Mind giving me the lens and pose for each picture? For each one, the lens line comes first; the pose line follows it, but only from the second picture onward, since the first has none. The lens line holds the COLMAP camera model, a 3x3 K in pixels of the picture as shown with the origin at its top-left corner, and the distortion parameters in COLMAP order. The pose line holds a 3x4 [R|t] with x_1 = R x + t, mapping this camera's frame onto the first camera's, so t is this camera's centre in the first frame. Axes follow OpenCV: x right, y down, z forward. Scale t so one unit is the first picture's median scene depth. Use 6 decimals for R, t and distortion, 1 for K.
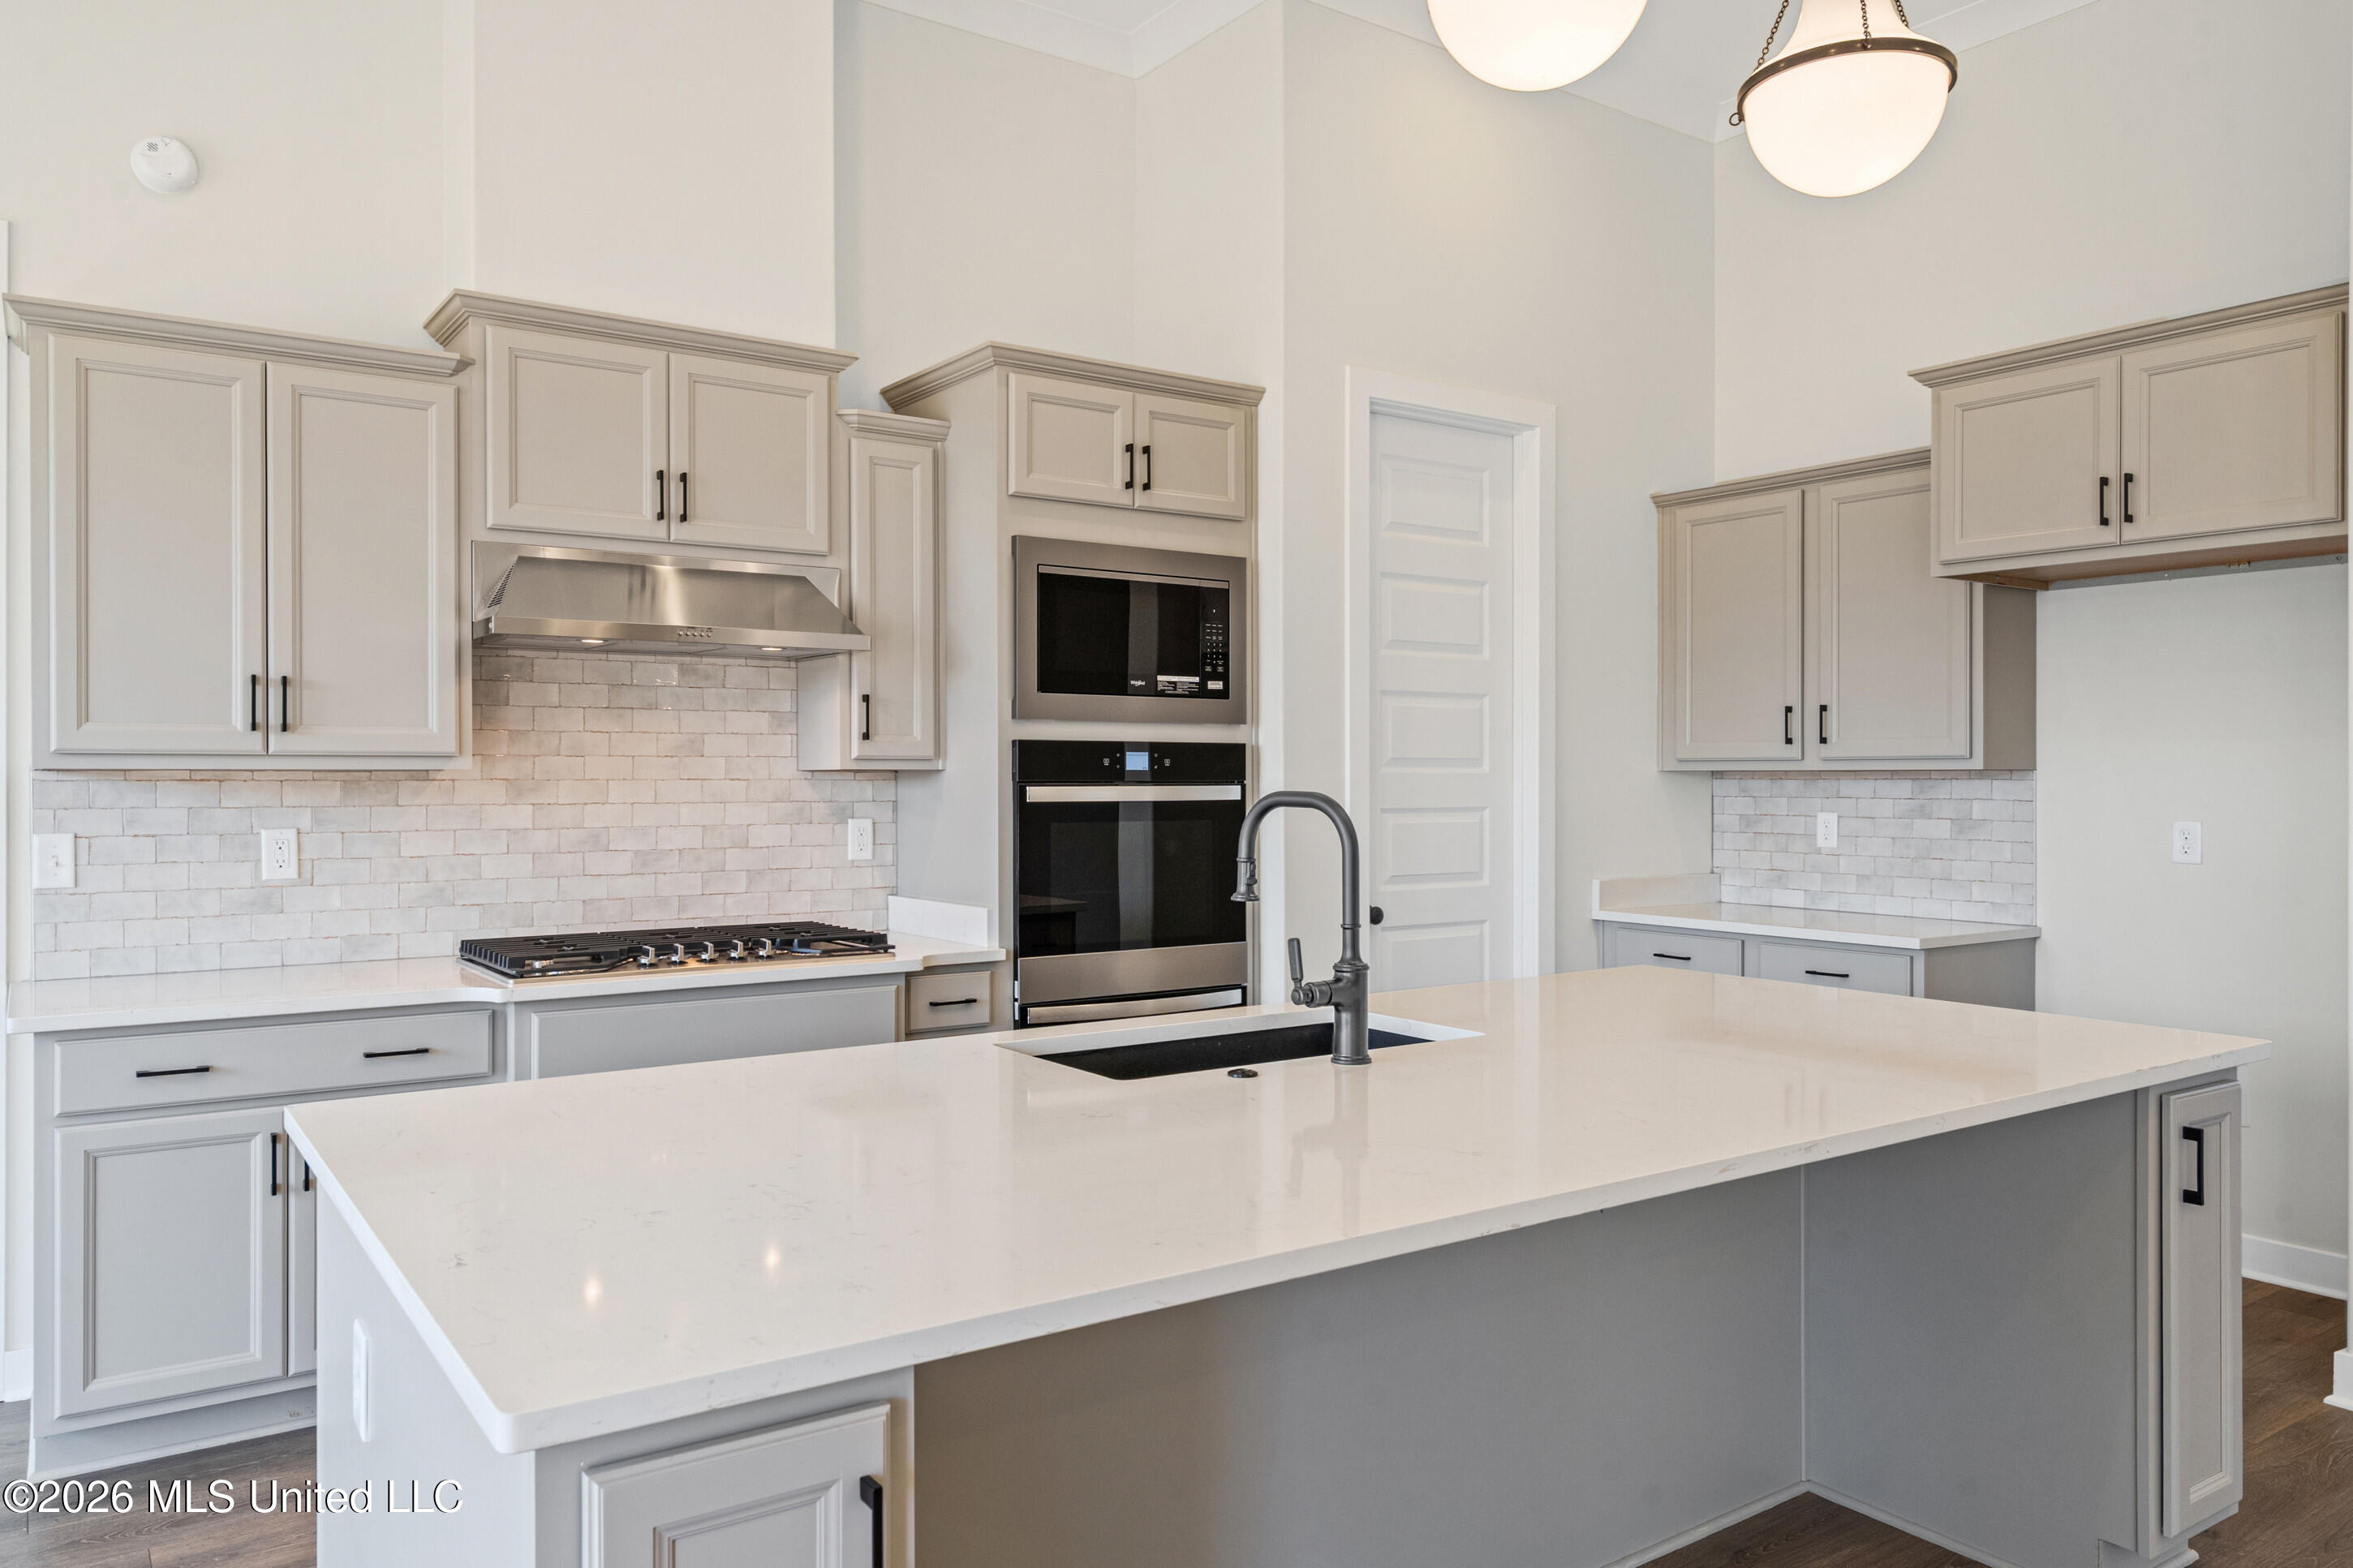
lens RADIAL K [[1670.7, 0, 1178.7], [0, 1670.7, 780.3], [0, 0, 1]] dist [0.006032, 0.000121]
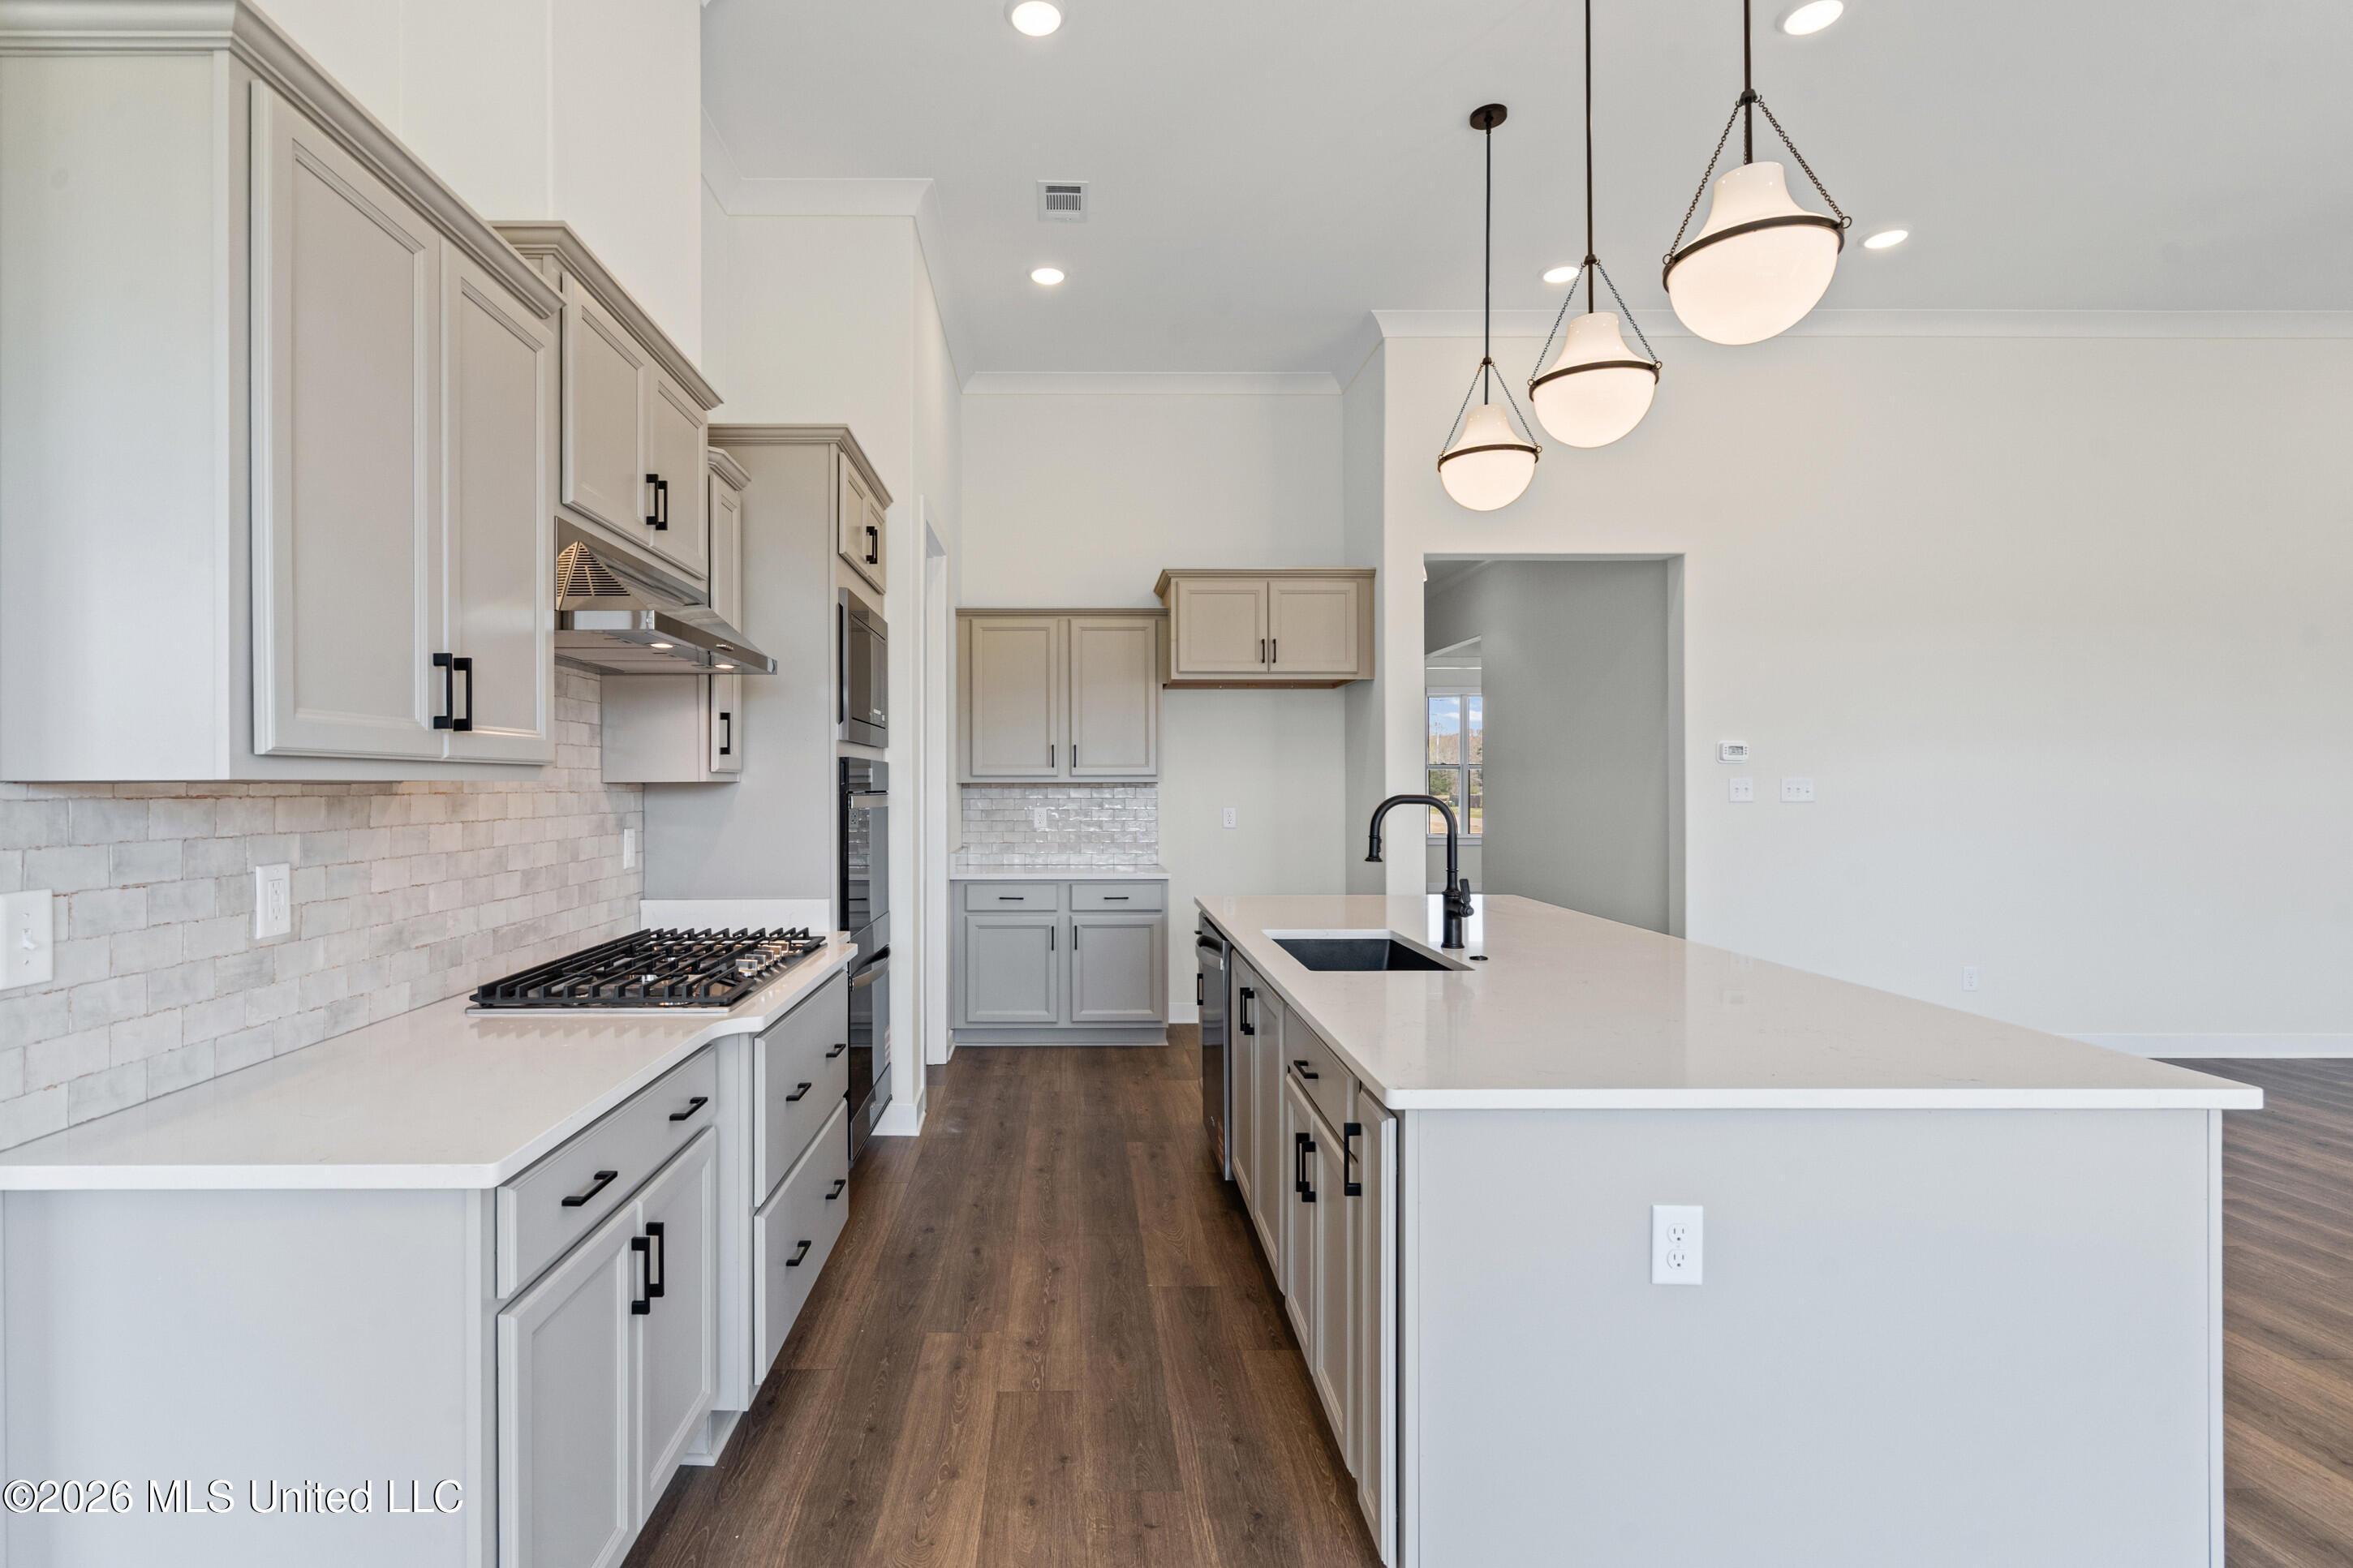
lens RADIAL K [[1076.7, 0, 1167.9], [0, 1076.7, 780.1], [0, 0, 1]] dist [-0.001899, -0.000546]
pose [[0.558470, 0.002472, 0.829521, -0.667412], [0.004239, 0.999974, -0.005834, -0.002584], [-0.829514, 0.006774, 0.558445, 0.407799]]
